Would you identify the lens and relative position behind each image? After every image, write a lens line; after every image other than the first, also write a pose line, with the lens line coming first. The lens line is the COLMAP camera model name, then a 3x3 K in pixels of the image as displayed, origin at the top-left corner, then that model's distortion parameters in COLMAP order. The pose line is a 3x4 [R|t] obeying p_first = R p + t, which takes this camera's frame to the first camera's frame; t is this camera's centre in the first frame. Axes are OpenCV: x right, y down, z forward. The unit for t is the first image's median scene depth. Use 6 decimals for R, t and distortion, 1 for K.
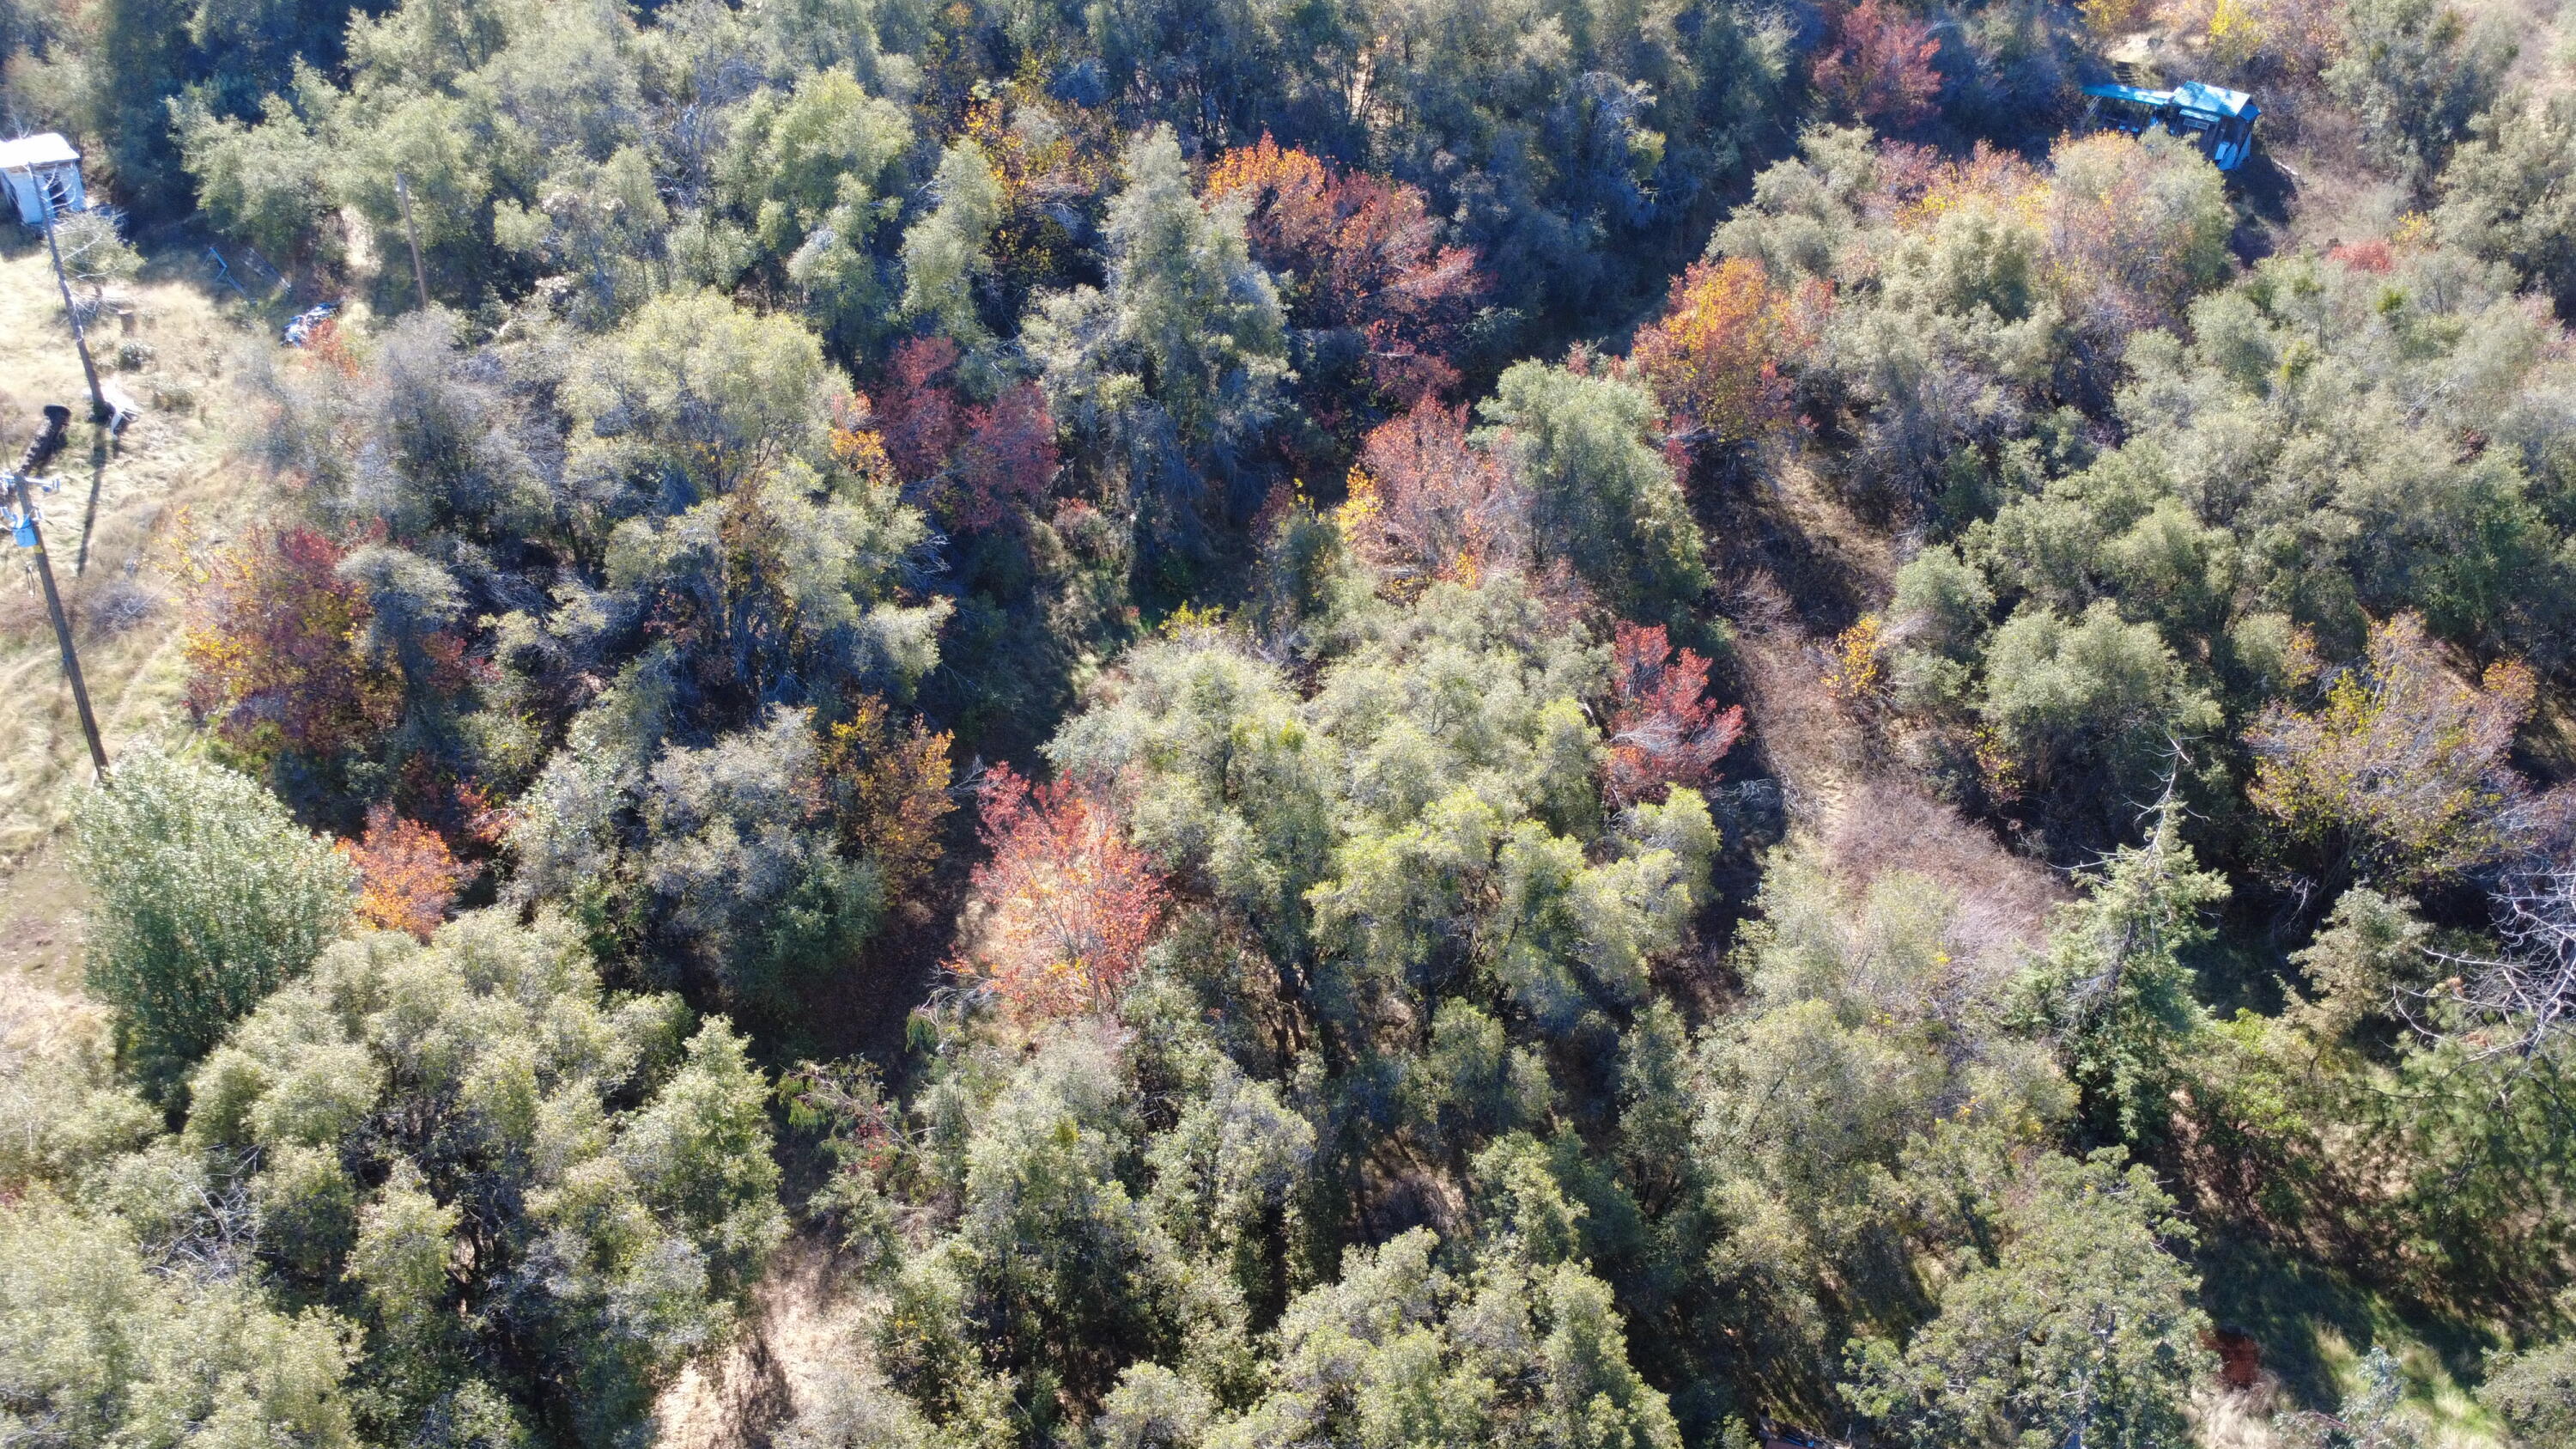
lens RADIAL K [[1917.6, 0, 1286.8], [0, 1917.6, 713.1], [0, 0, 1]] dist [0.005362, -0.010609]
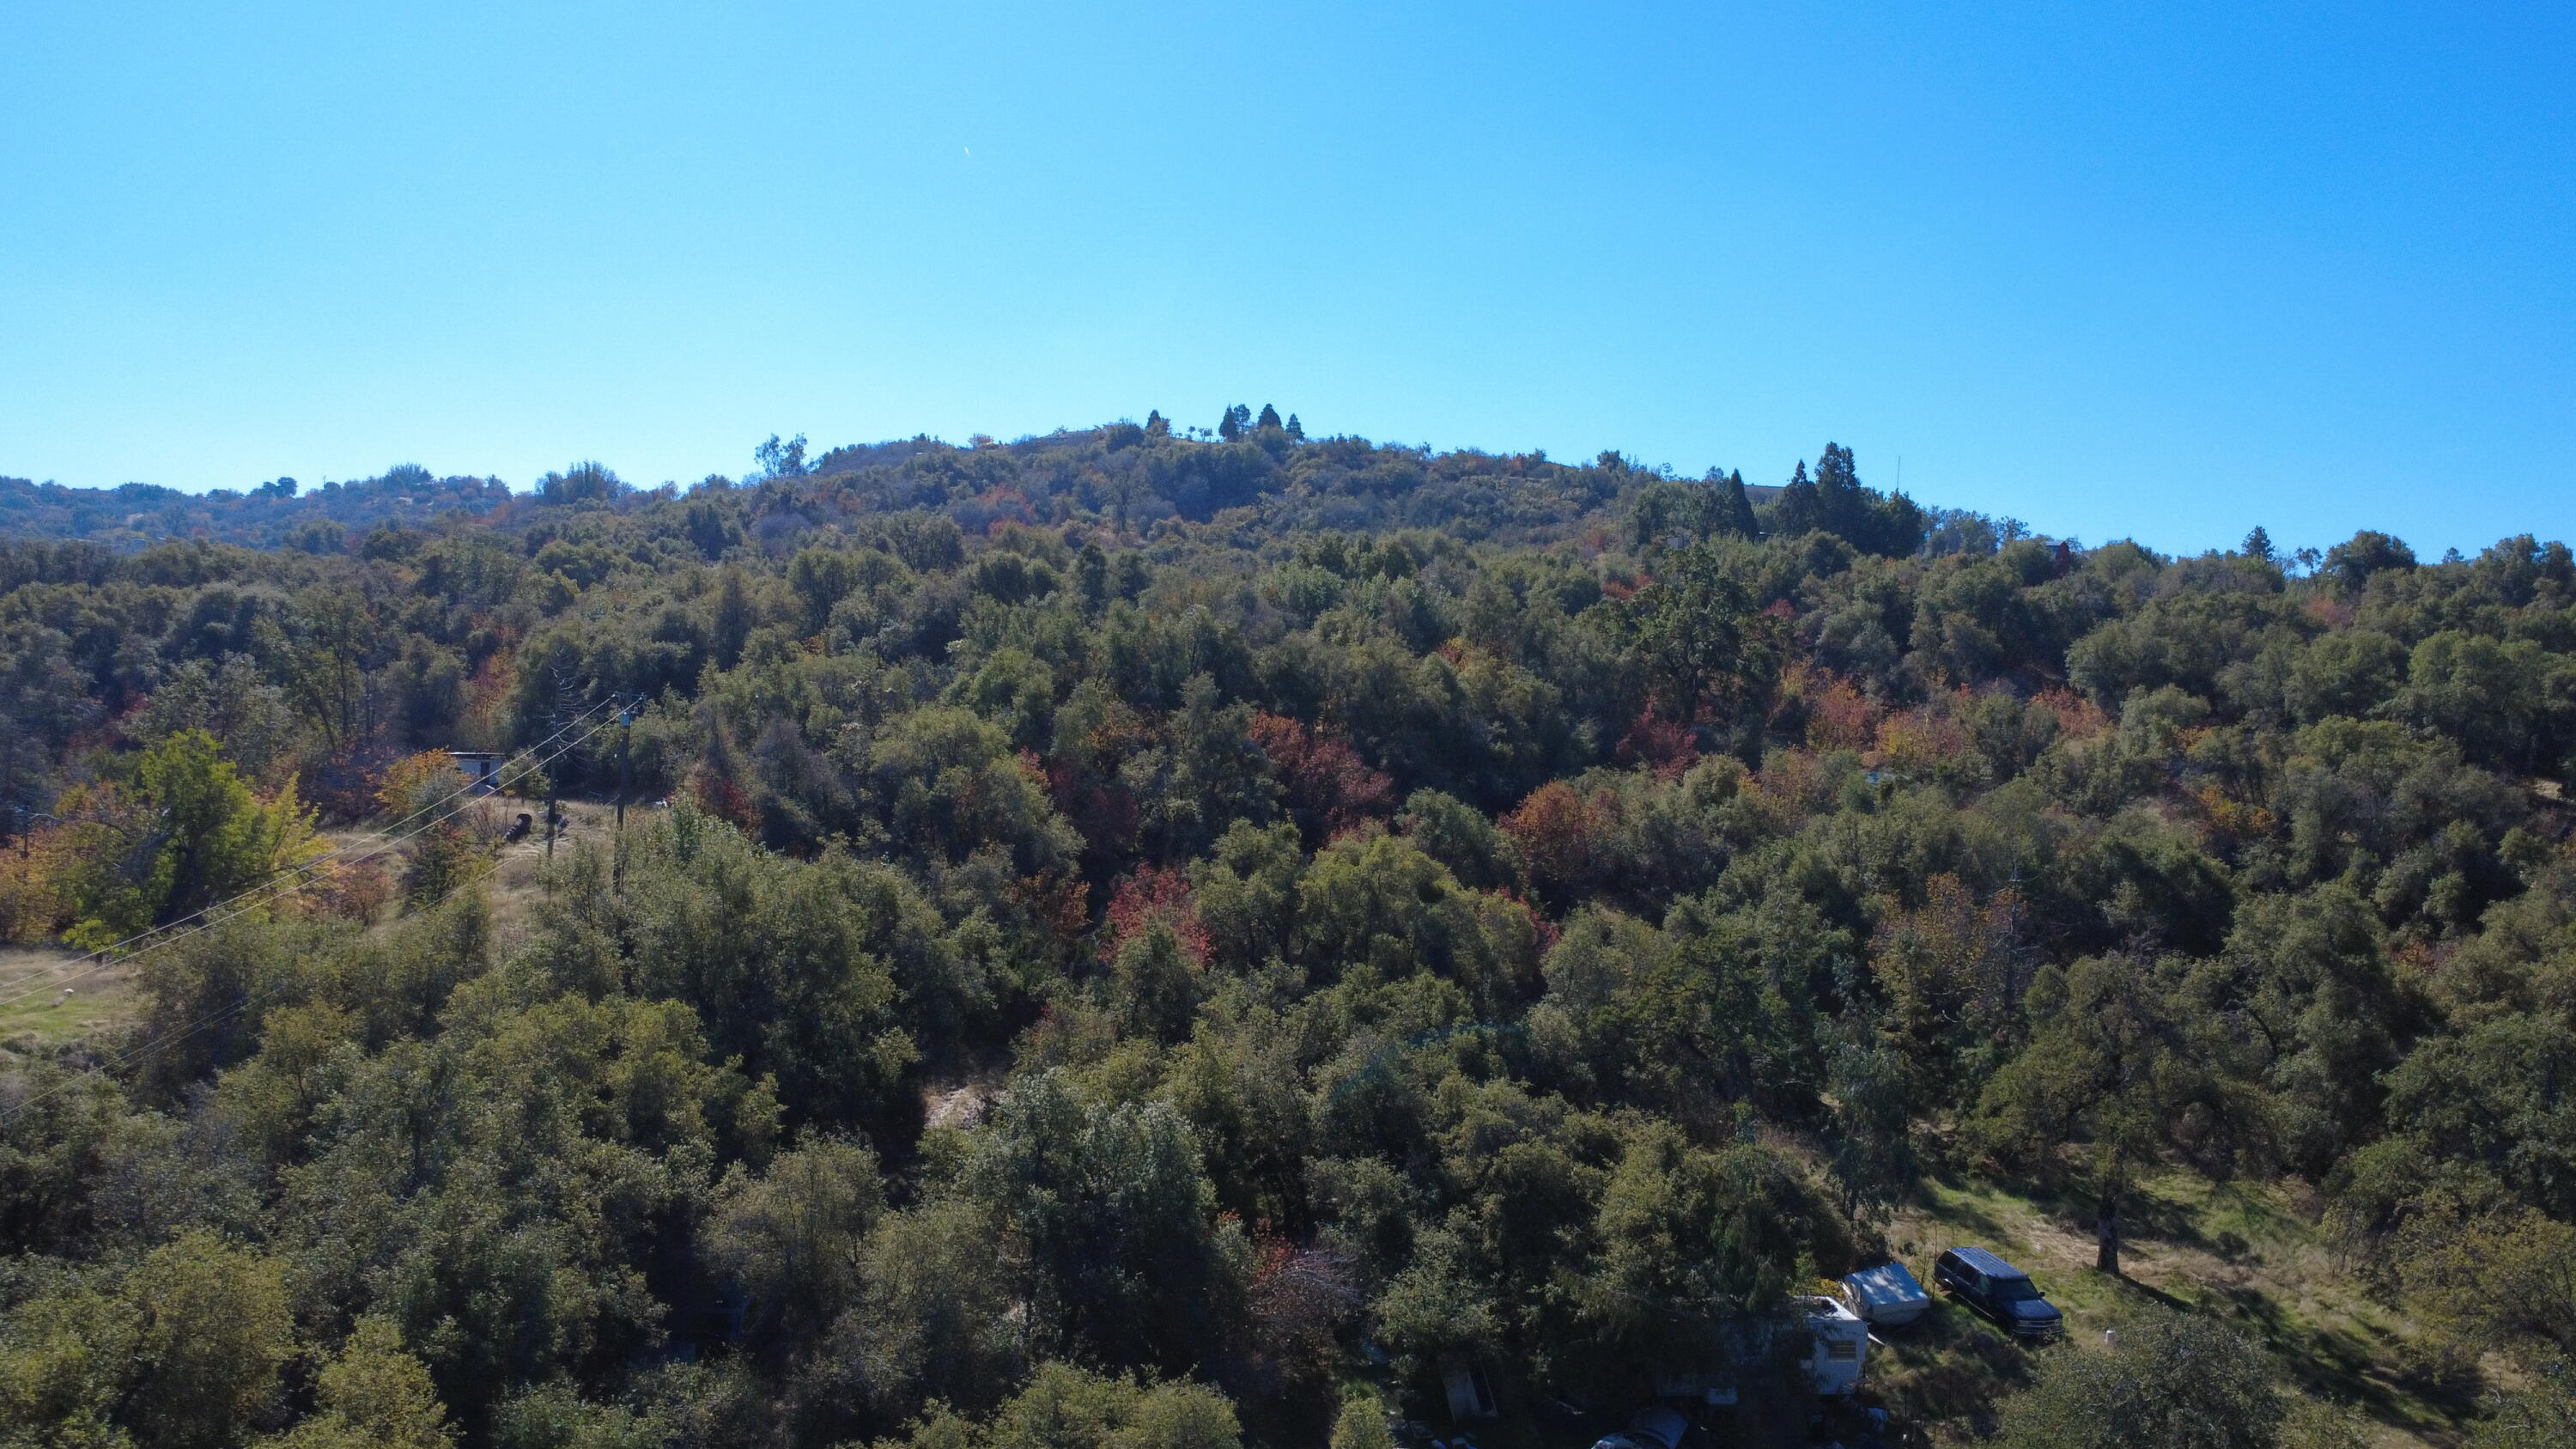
lens RADIAL K [[1917.6, 0, 1301.7], [0, 1917.6, 725.1], [0, 0, 1]] dist [0.005362, -0.010609]
pose [[0.999650, -0.006066, 0.025745, -0.023599], [0.018677, 0.851084, -0.524697, 0.688074], [-0.018728, 0.524994, 0.850900, -0.471708]]
